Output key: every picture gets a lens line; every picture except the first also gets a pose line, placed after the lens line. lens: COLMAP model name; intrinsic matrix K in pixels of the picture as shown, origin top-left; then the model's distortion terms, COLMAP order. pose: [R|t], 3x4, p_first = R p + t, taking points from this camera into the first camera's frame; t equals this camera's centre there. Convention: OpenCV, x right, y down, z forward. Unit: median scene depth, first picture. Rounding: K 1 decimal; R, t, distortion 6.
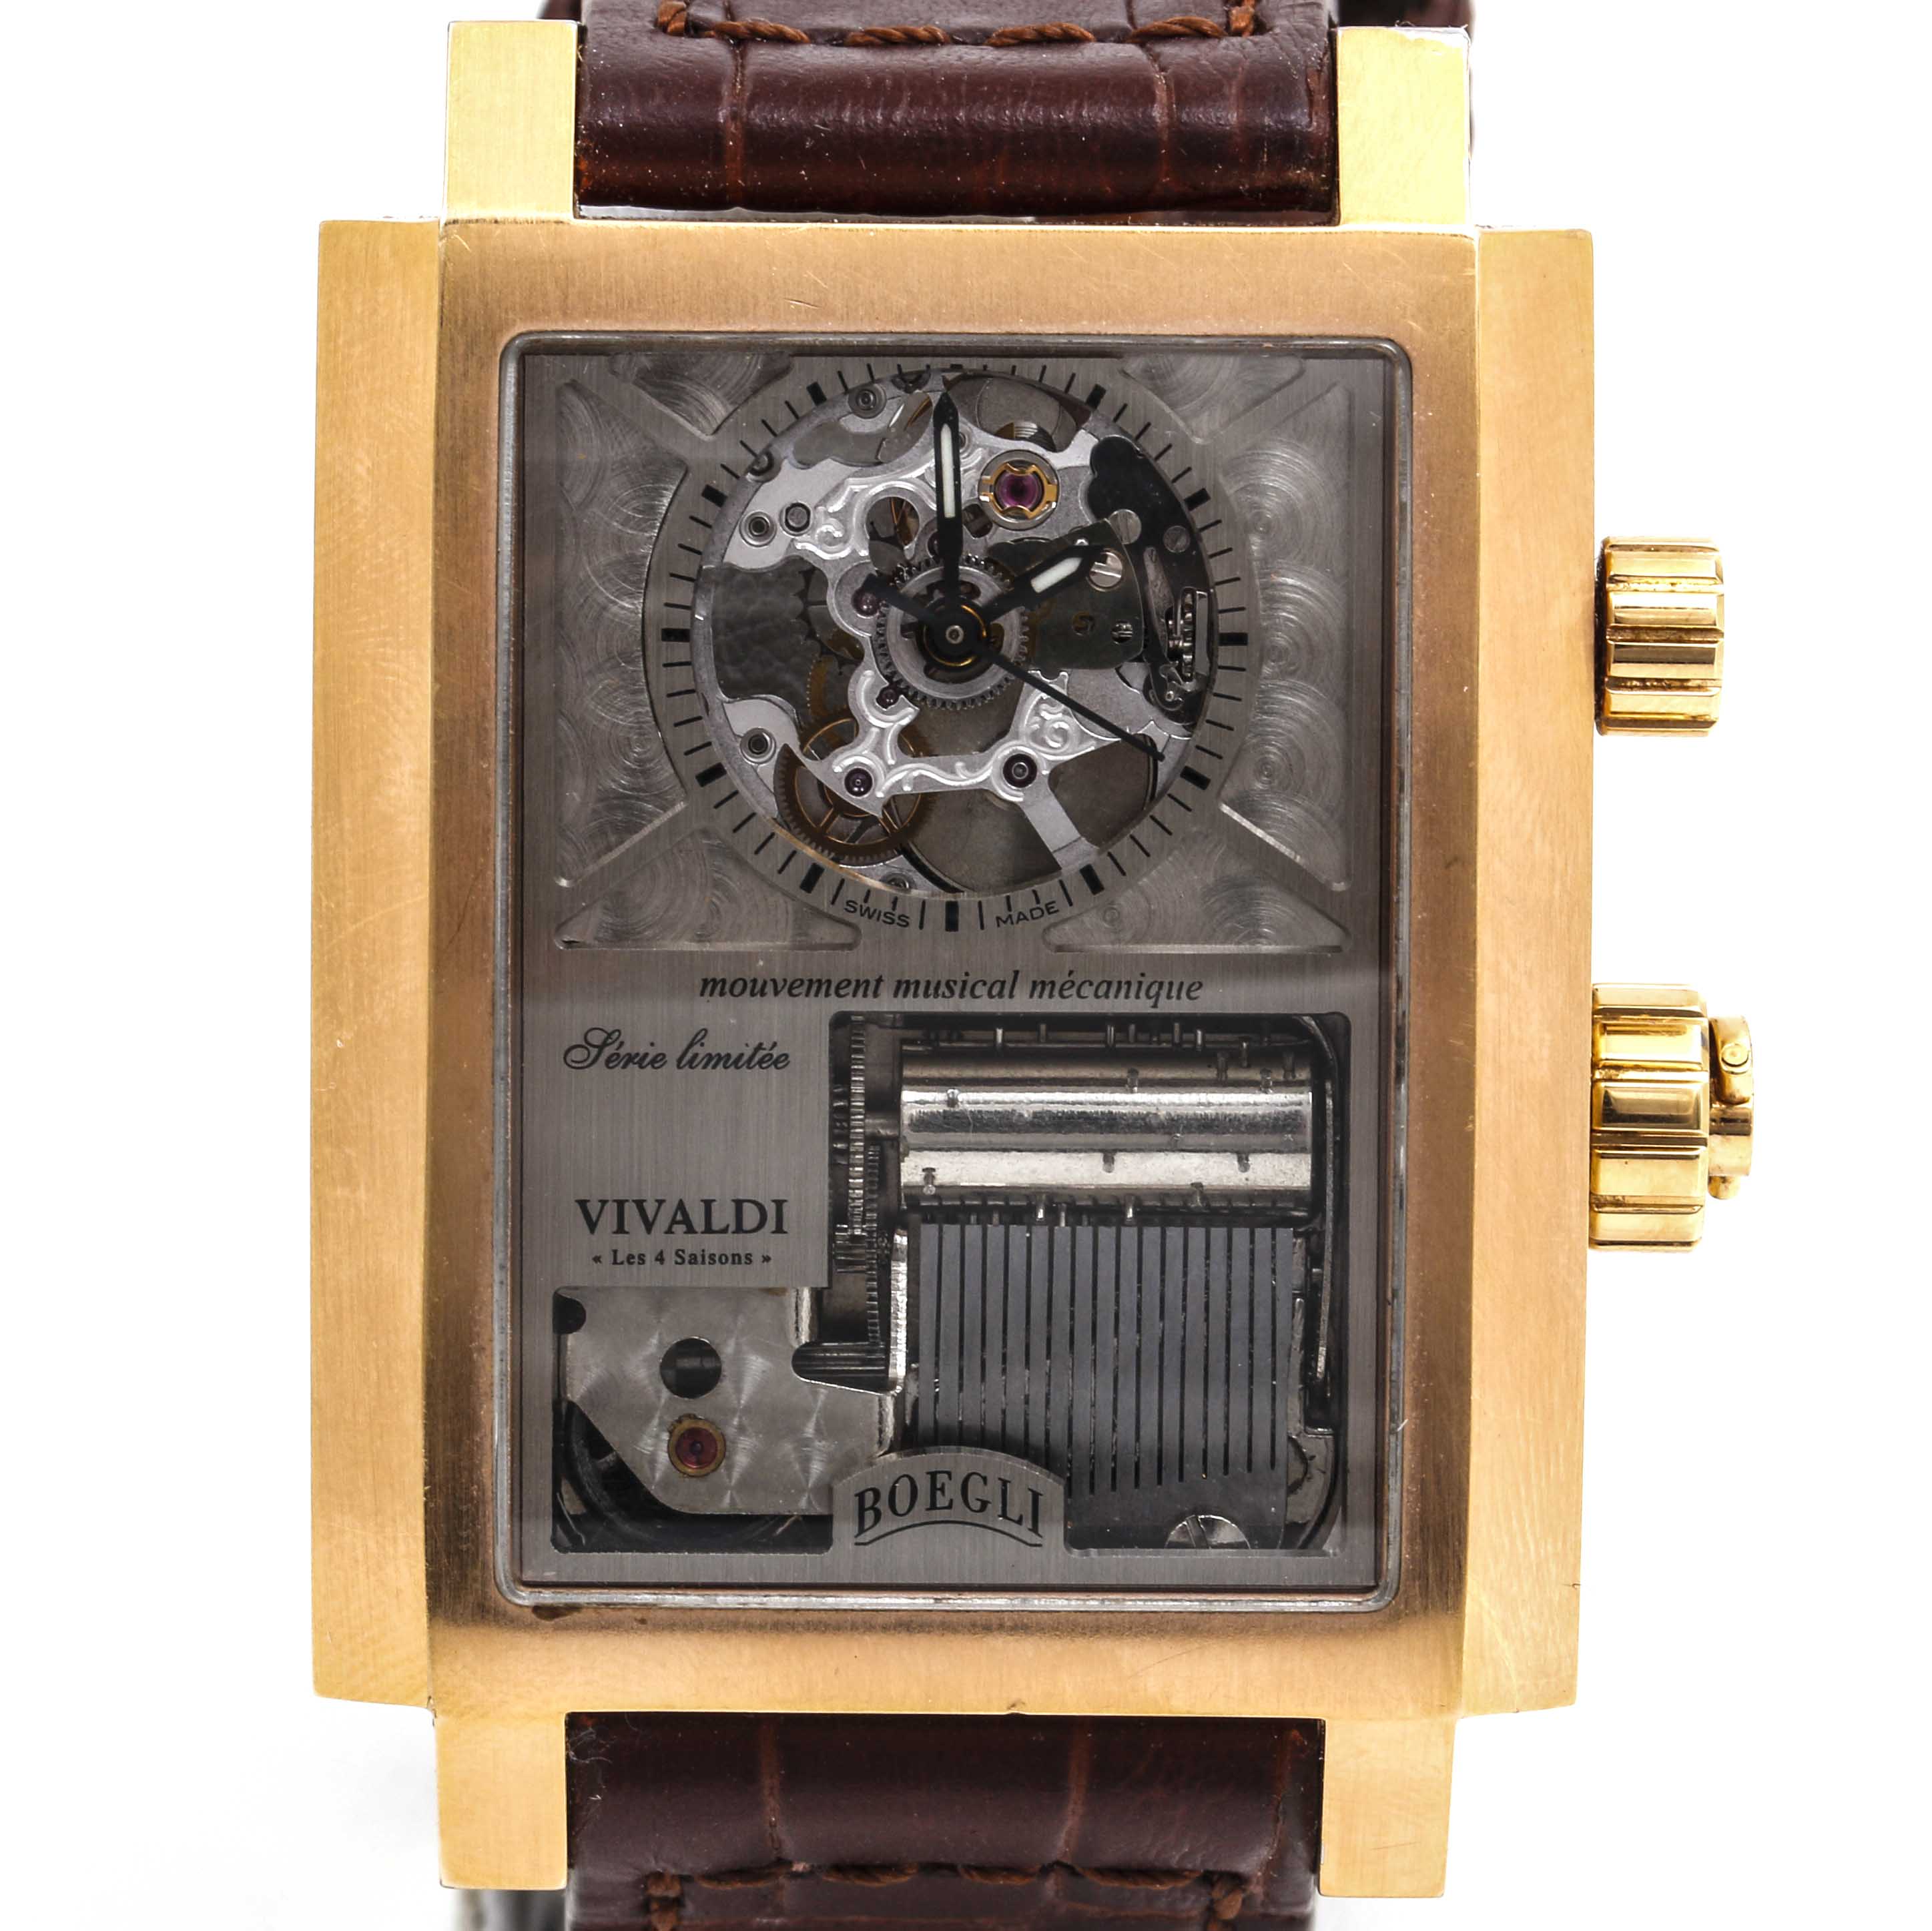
lens RADIAL K [[12387.2, 0, 966.0], [0, 12387.2, 965.5], [0, 0, 1]] dist [-0.348567, 7.481249]
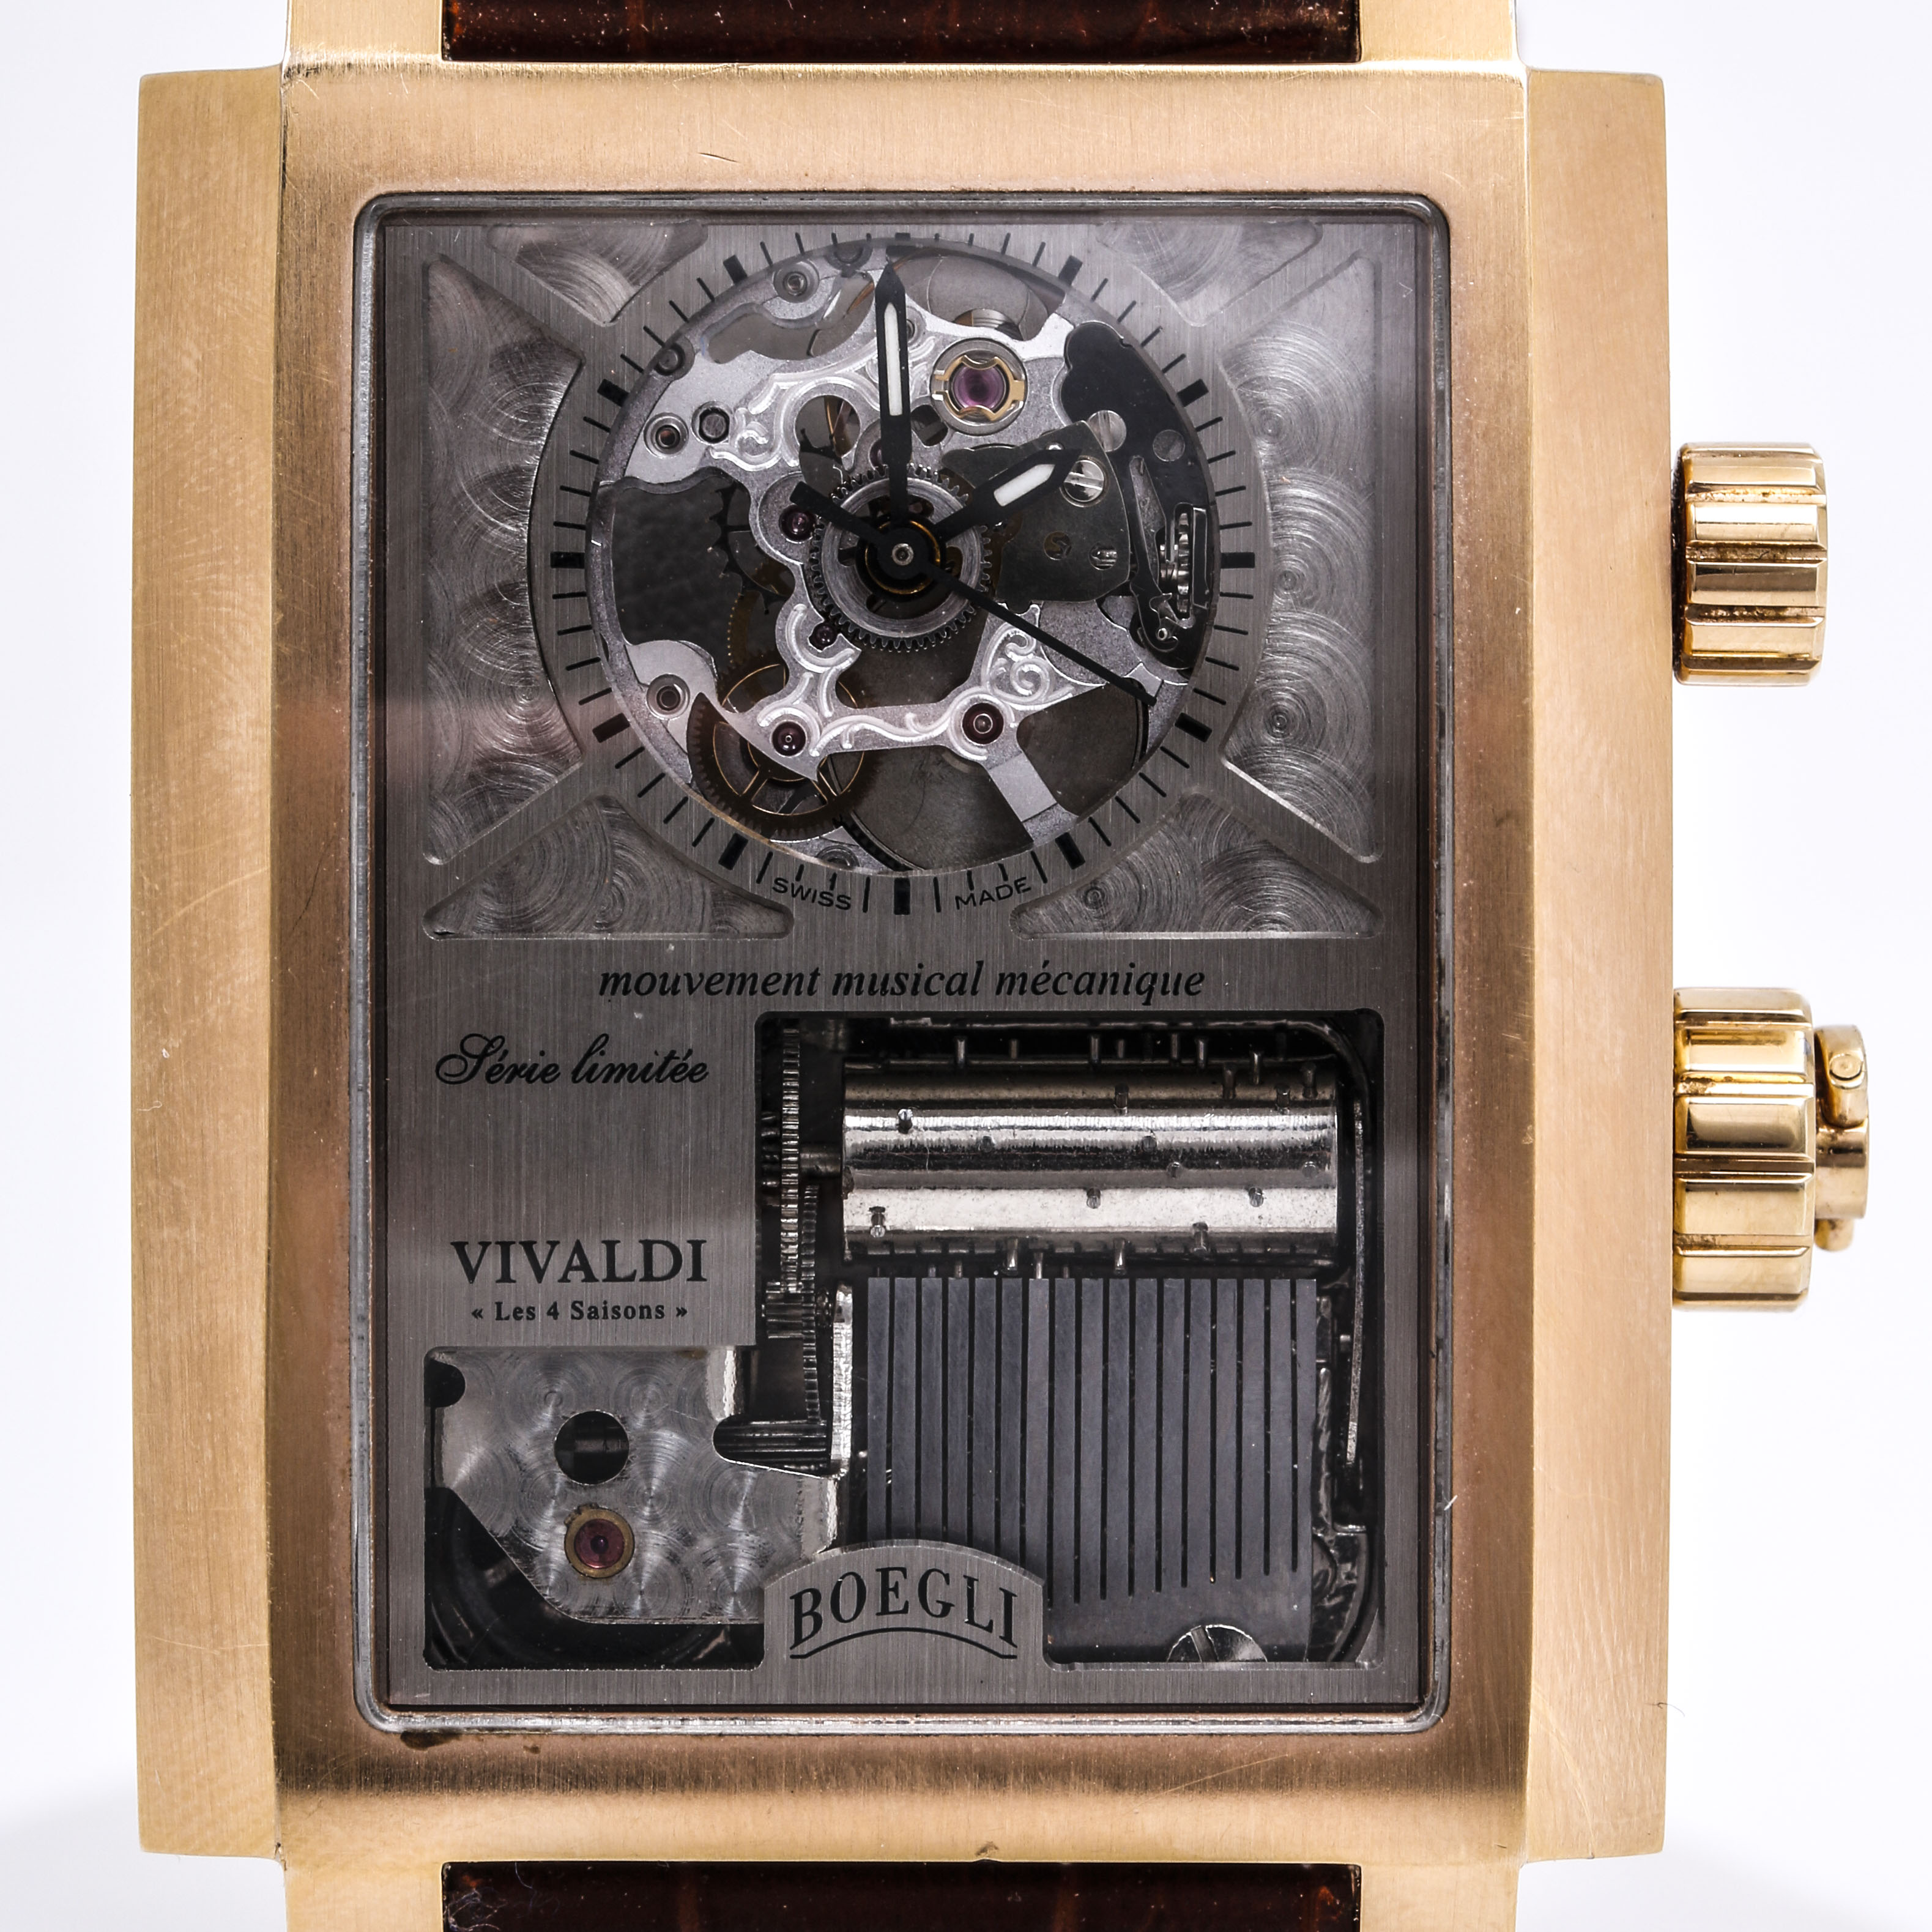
lens RADIAL K [[12388.2, 0, 966.0], [0, 12388.2, 966.0], [0, 0, 1]] dist [-0.348567, 7.481249]
pose [[0.999967, -0.007714, -0.002359, 0.005070], [0.007534, 0.997600, -0.068826, 0.057817], [0.002885, 0.068806, 0.997626, 0.171336]]
